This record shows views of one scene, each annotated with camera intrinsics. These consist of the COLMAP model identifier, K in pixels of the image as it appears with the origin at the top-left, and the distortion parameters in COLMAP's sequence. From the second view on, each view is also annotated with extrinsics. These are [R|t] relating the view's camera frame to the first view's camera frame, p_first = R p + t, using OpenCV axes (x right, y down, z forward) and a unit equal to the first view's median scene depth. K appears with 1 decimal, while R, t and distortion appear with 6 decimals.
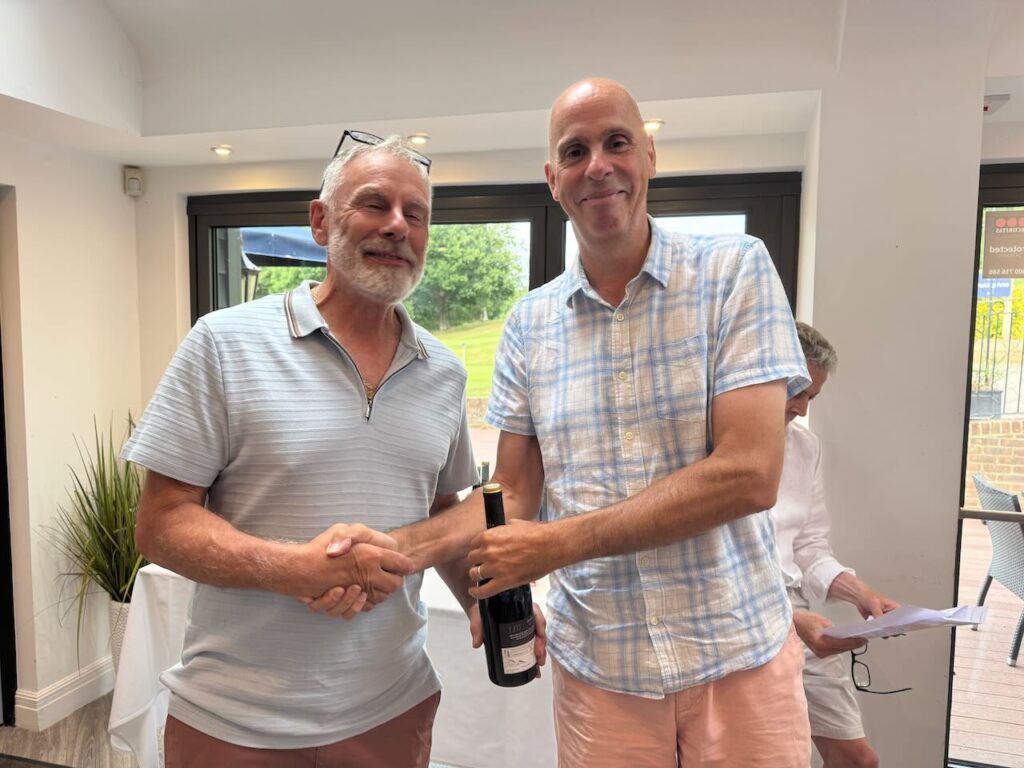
lens RADIAL K [[726.2, 0, 510.3], [0, 726.2, 382.3], [0, 0, 1]] dist [-0.001504, -0.004297]
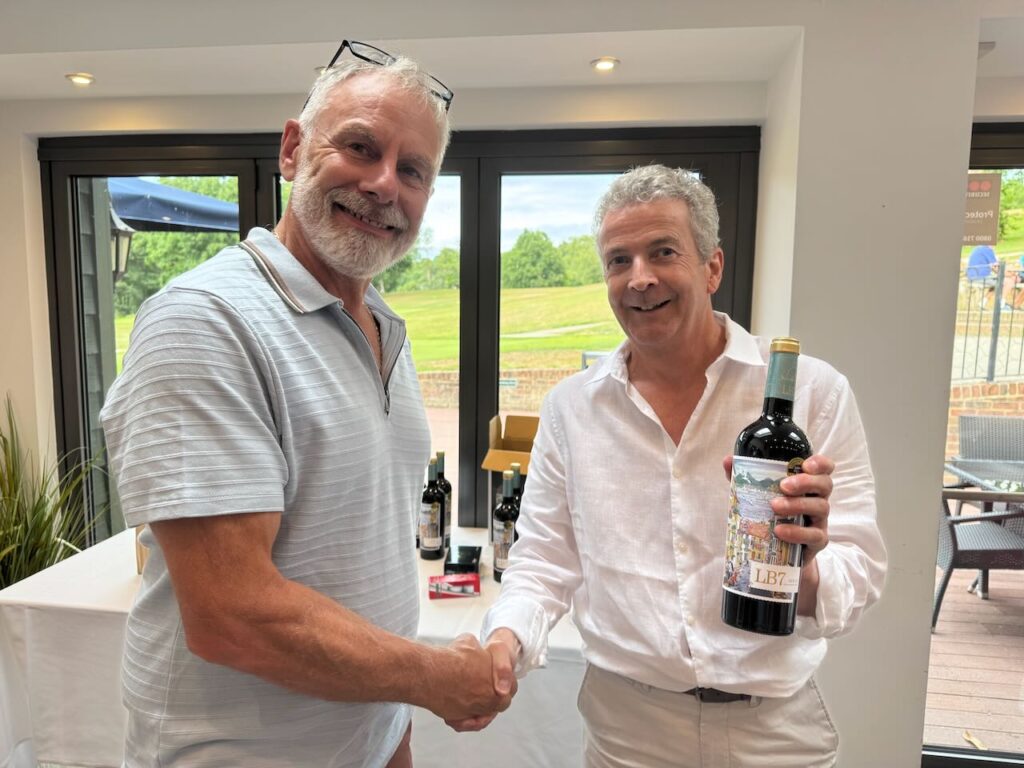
lens RADIAL K [[737.3, 0, 512.0], [0, 737.3, 384.0], [0, 0, 1]] dist [-0.005776, -0.003299]
pose [[0.990324, -0.014475, 0.138021, -0.033925], [0.009243, 0.999217, 0.038475, -0.004079], [-0.138470, -0.036827, 0.989682, 0.097543]]
